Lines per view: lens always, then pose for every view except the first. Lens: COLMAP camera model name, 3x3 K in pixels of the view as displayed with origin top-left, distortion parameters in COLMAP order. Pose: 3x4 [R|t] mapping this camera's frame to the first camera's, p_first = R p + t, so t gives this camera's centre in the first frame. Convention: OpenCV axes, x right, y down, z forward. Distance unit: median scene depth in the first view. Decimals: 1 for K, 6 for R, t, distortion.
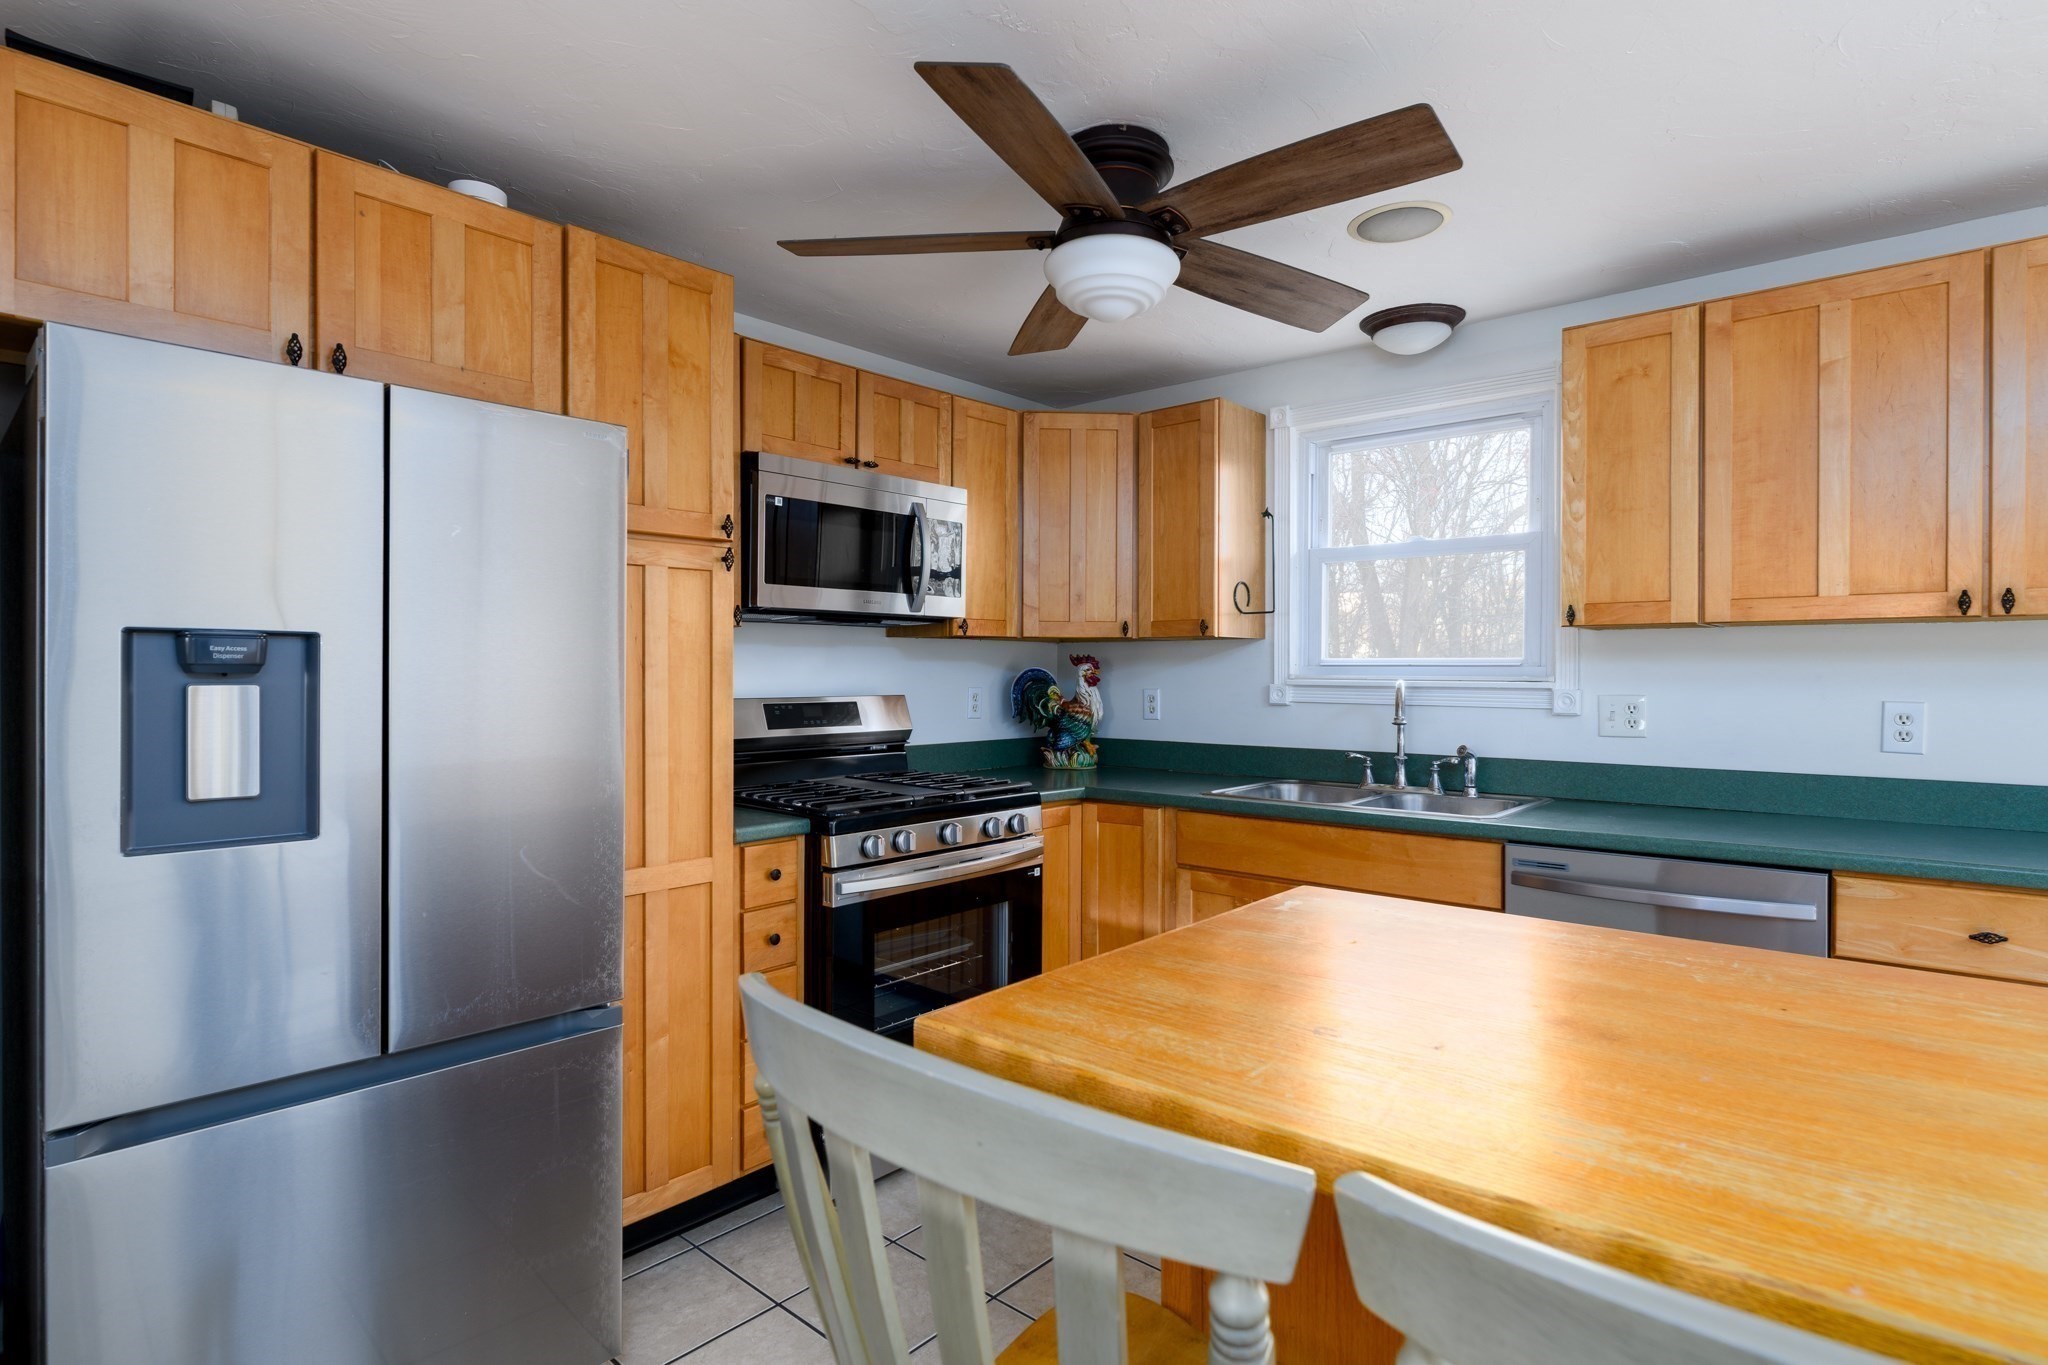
lens RADIAL K [[1059.0, 0, 1026.0], [0, 1059.0, 672.5], [0, 0, 1]] dist [0.000810, -0.001183]
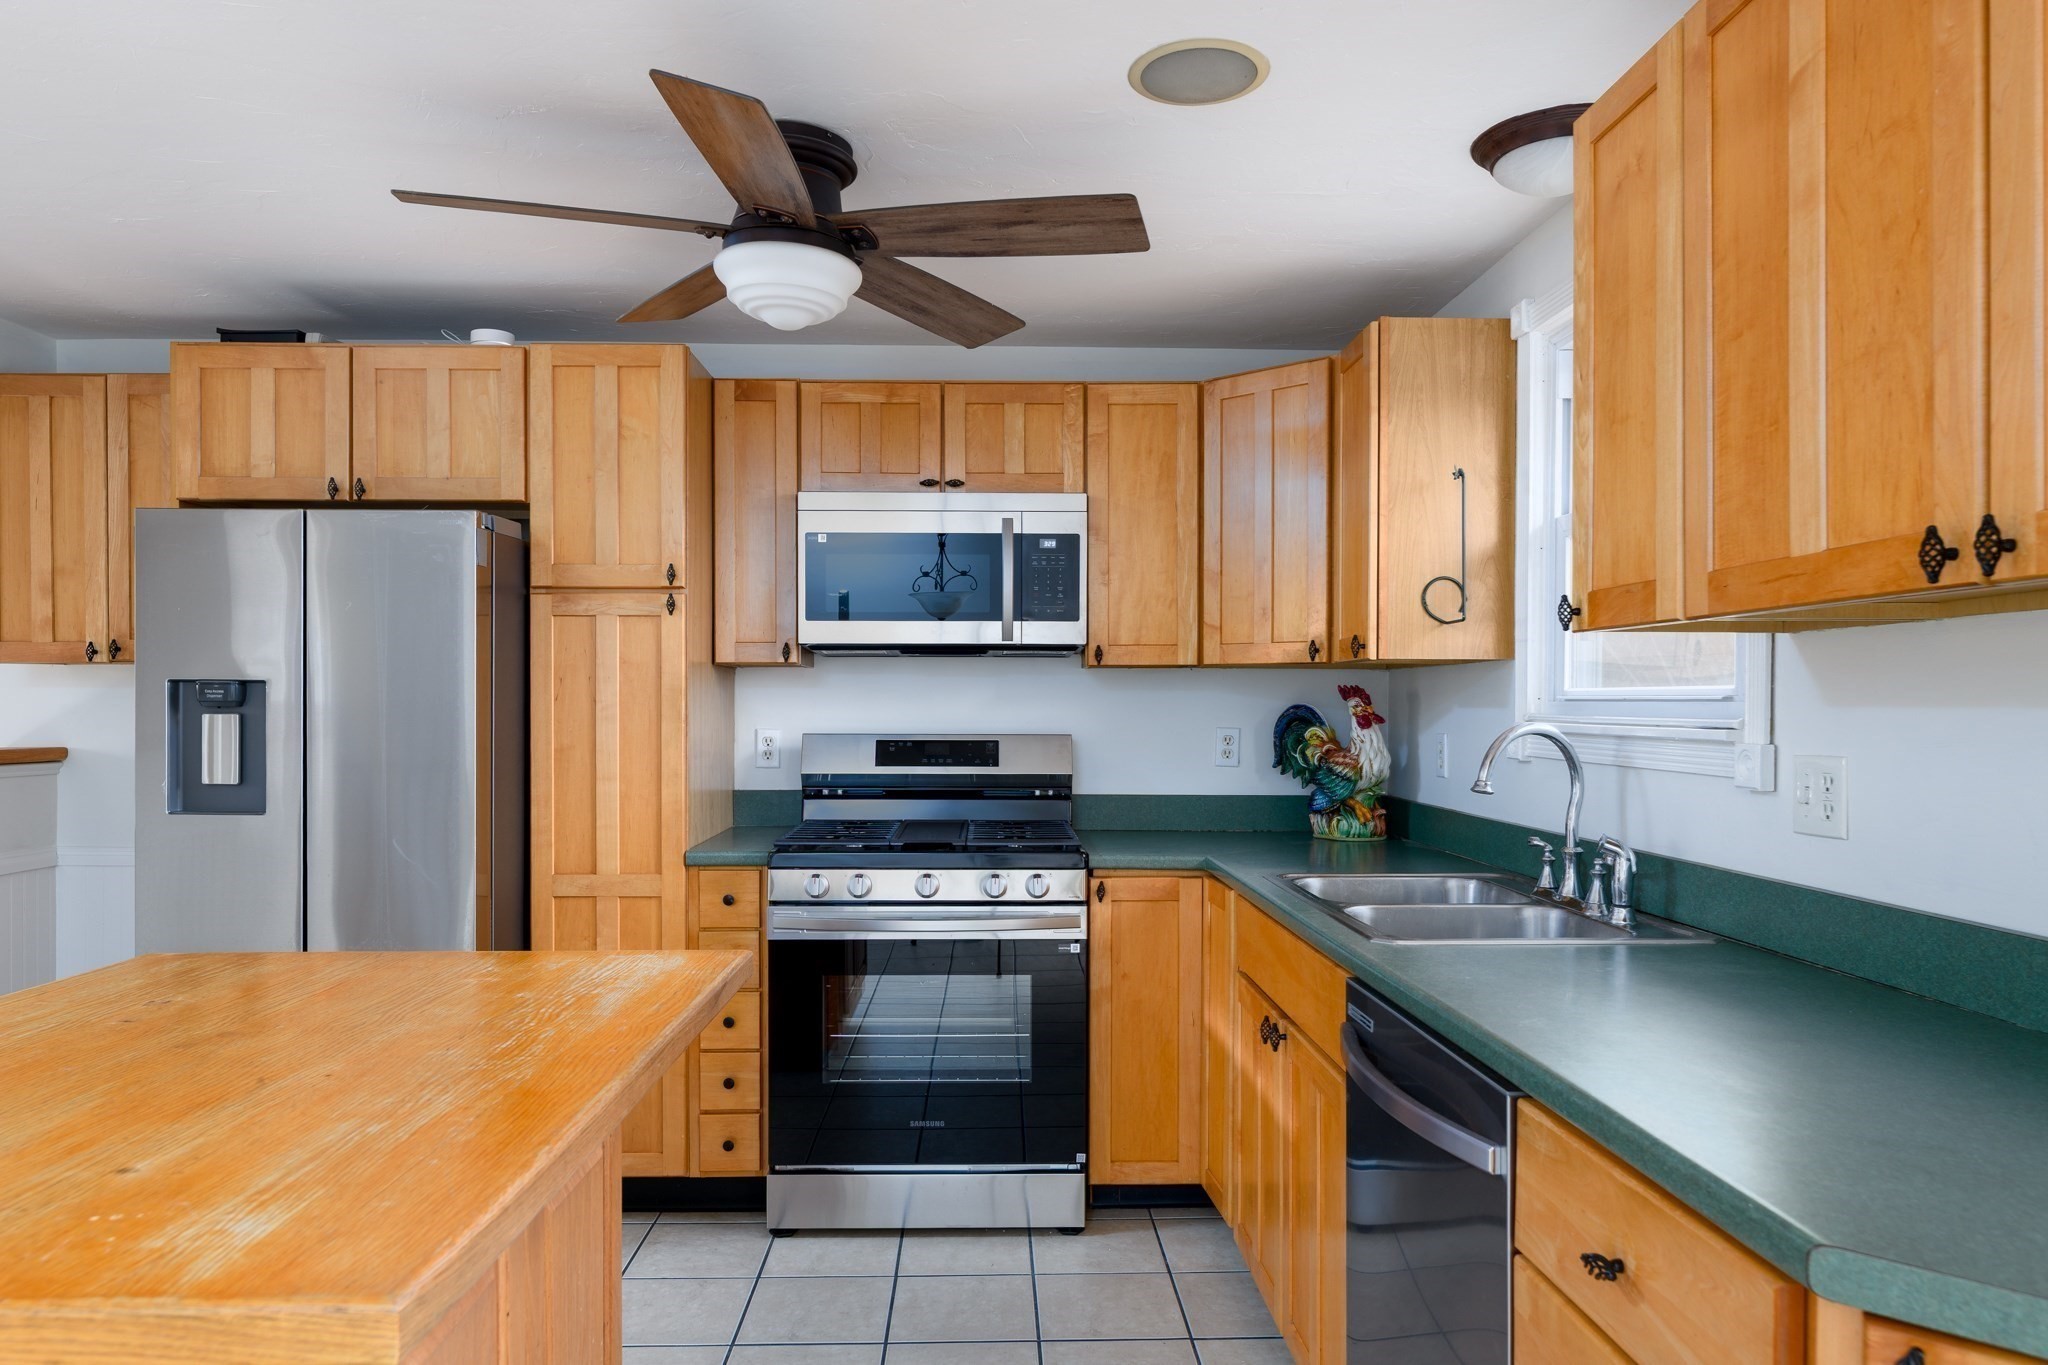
lens RADIAL K [[1340.7, 0, 1014.1], [0, 1340.7, 701.2], [0, 0, 1]] dist [0.000156, 0.002703]
pose [[0.672657, -0.000588, -0.739954, 0.837684], [-0.003492, 0.999986, -0.003969, -0.001982], [0.739946, 0.005253, 0.672645, 0.279972]]
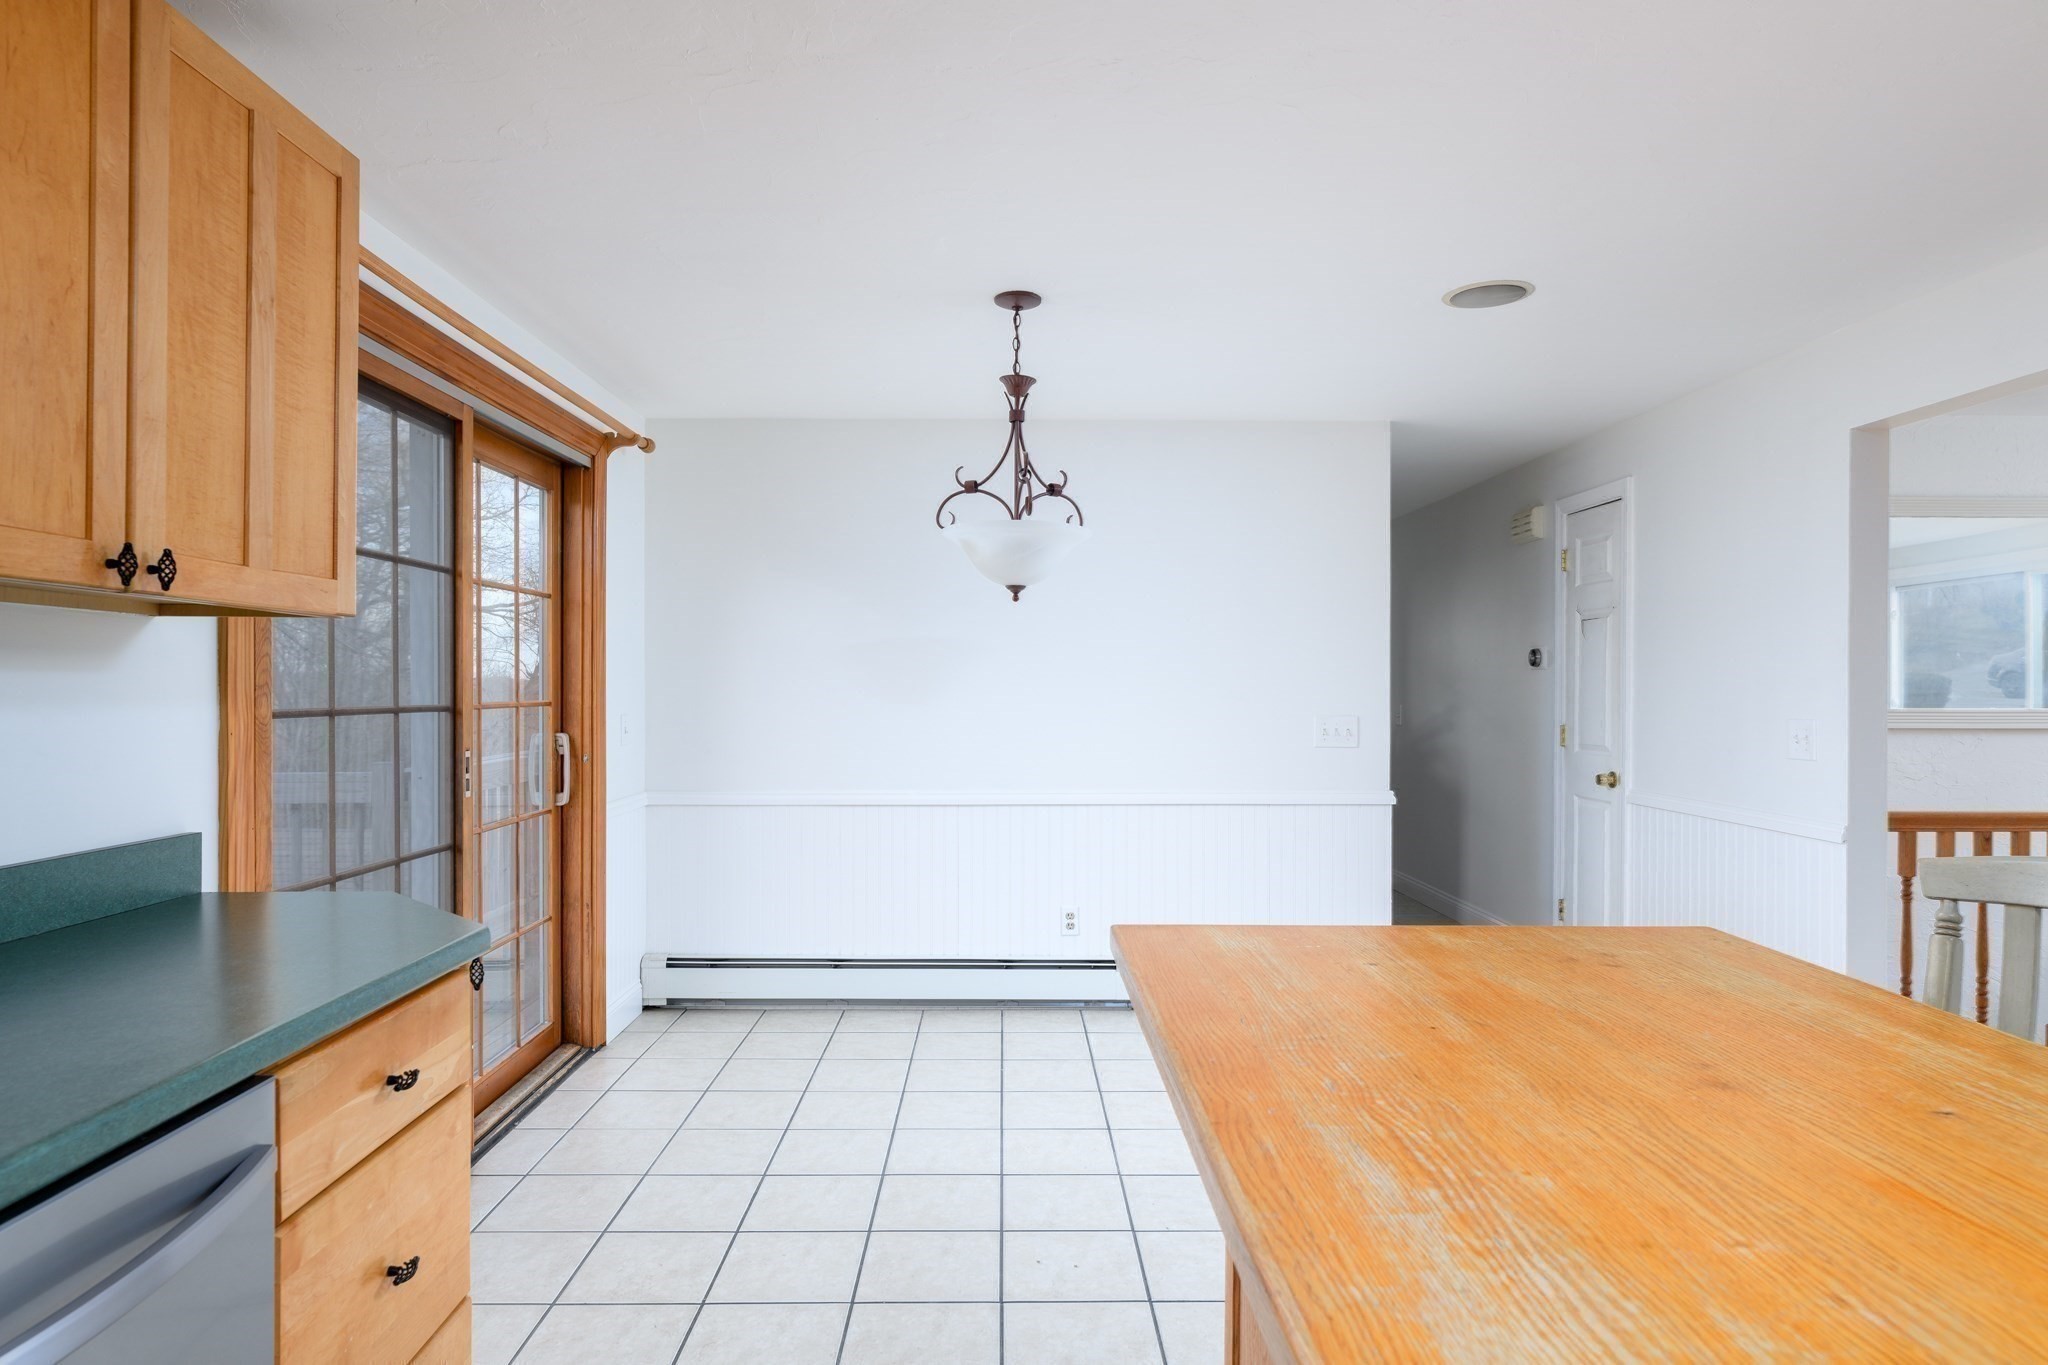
lens RADIAL K [[1150.9, 0, 1020.8], [0, 1150.9, 696.3], [0, 0, 1]] dist [-0.007174, -0.000882]
pose [[-0.665572, -0.004817, 0.746318, 0.073524], [-0.000210, 0.999980, 0.006266, 0.001531], [-0.746333, 0.004014, -0.665560, 0.847546]]
